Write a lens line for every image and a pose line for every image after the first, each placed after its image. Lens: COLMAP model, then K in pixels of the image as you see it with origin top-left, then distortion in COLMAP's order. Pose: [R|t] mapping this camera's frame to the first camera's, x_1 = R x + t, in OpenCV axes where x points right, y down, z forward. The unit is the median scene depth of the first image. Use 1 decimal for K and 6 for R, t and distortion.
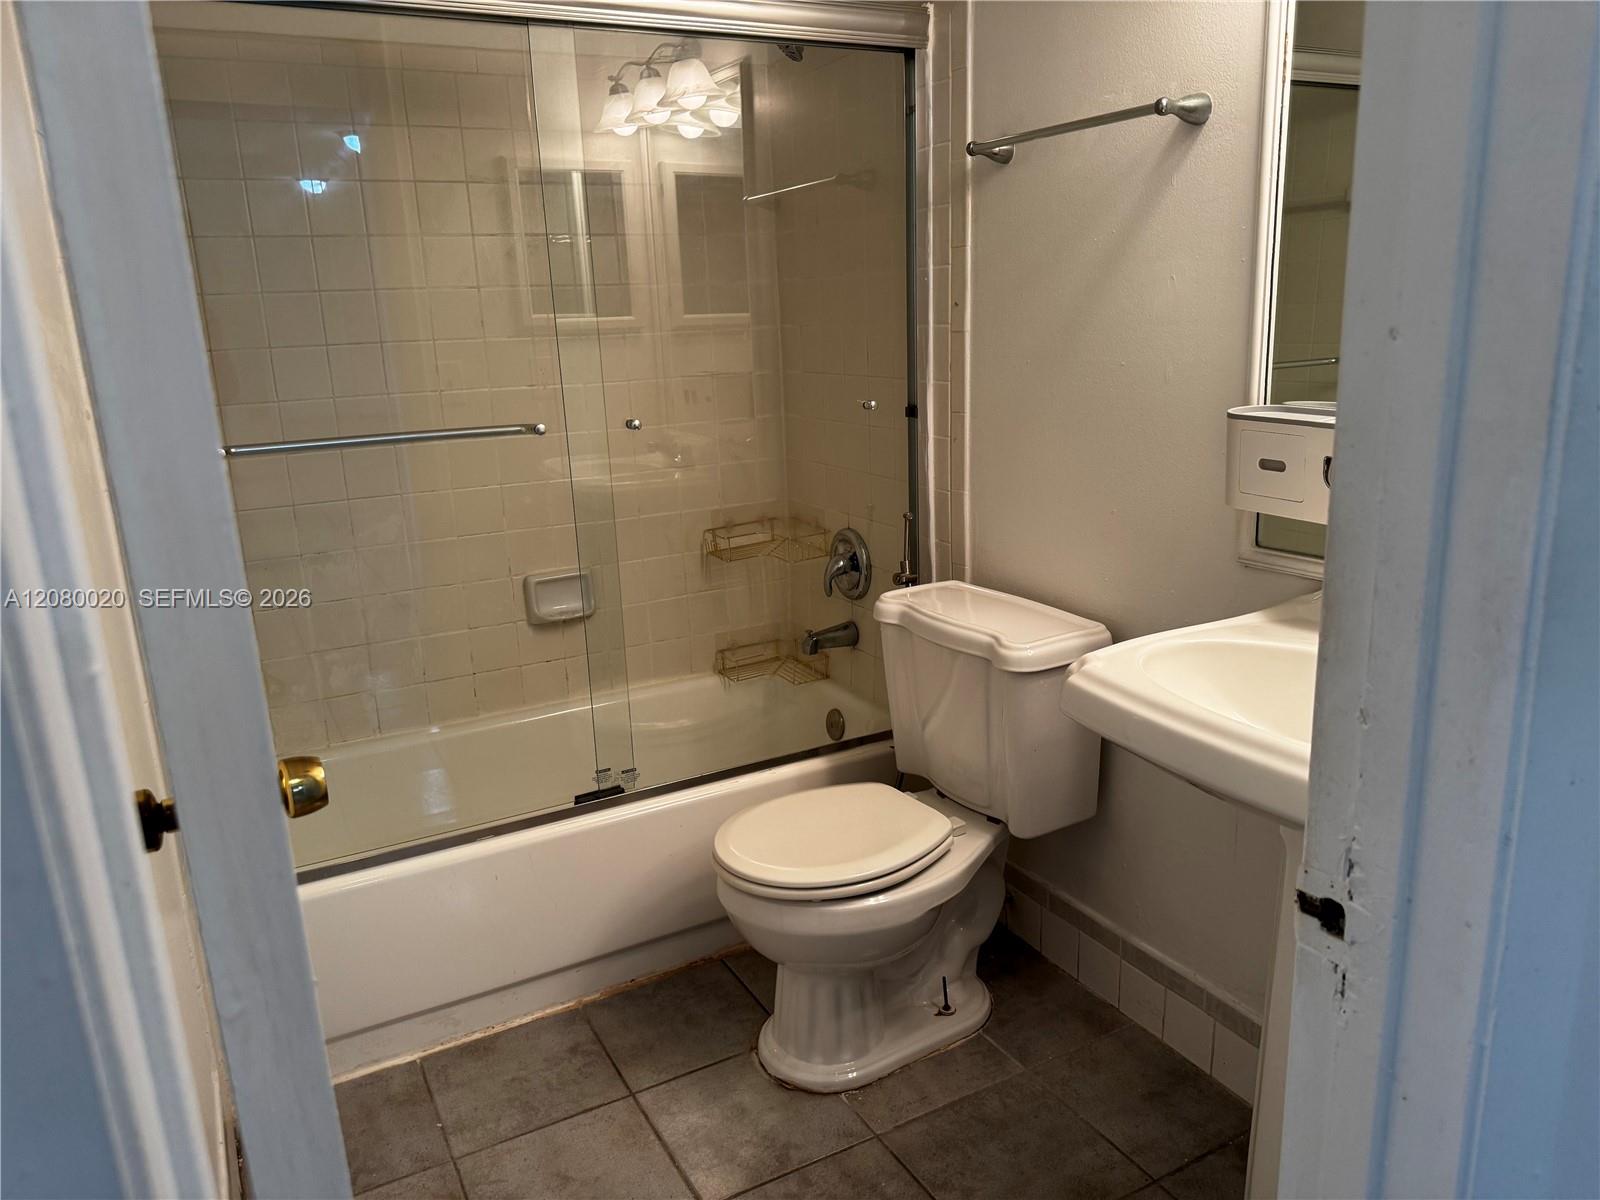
lens RADIAL K [[1143.6, 0, 797.8], [0, 1143.6, 593.2], [0, 0, 1]] dist [0.014018, -0.011598]
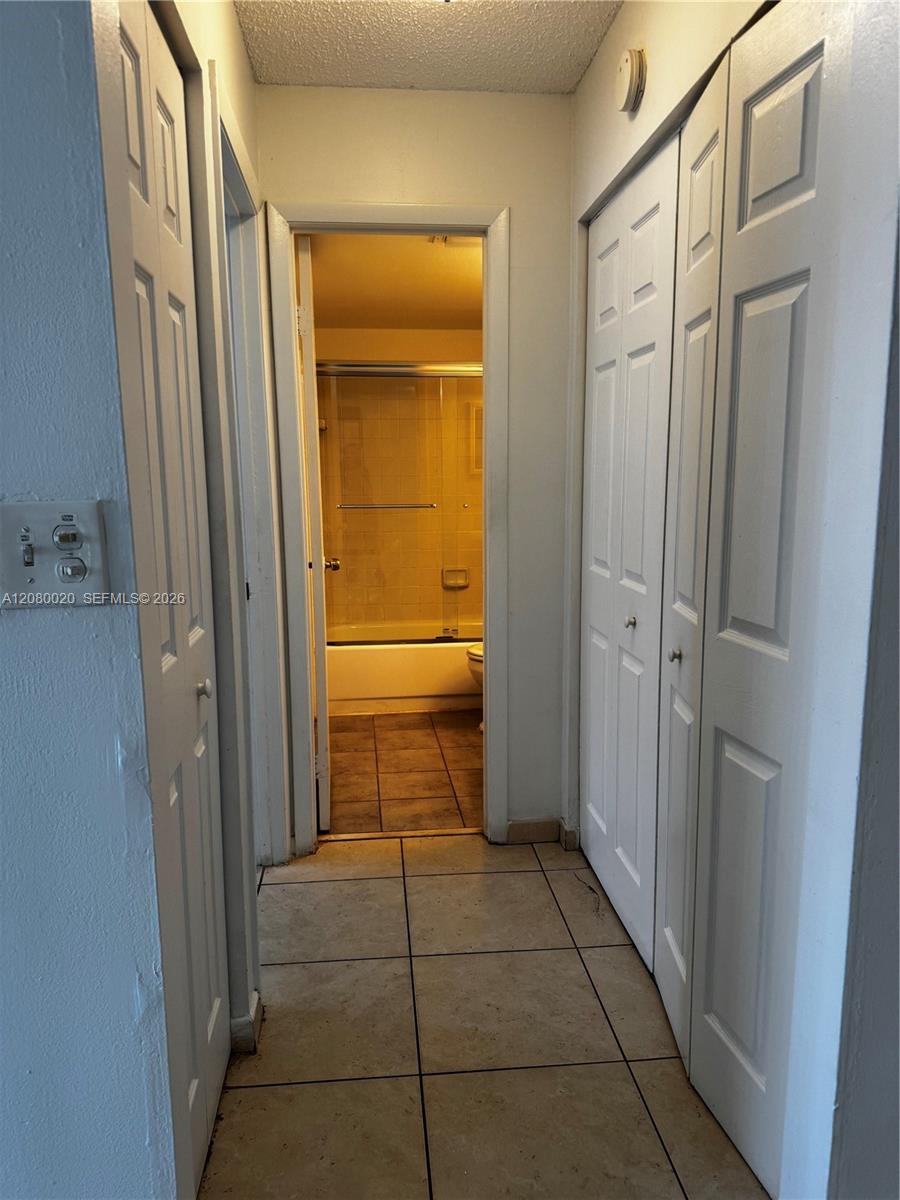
lens RADIAL K [[857.7, 0, 450.0], [0, 857.7, 600.0], [0, 0, 1]] dist [0.014018, -0.011598]
pose [[0.928820, 0.098314, -0.357249, 0.599451], [-0.127076, 0.990202, -0.057886, 0.211221], [0.348058, 0.099163, 0.932214, -0.996097]]
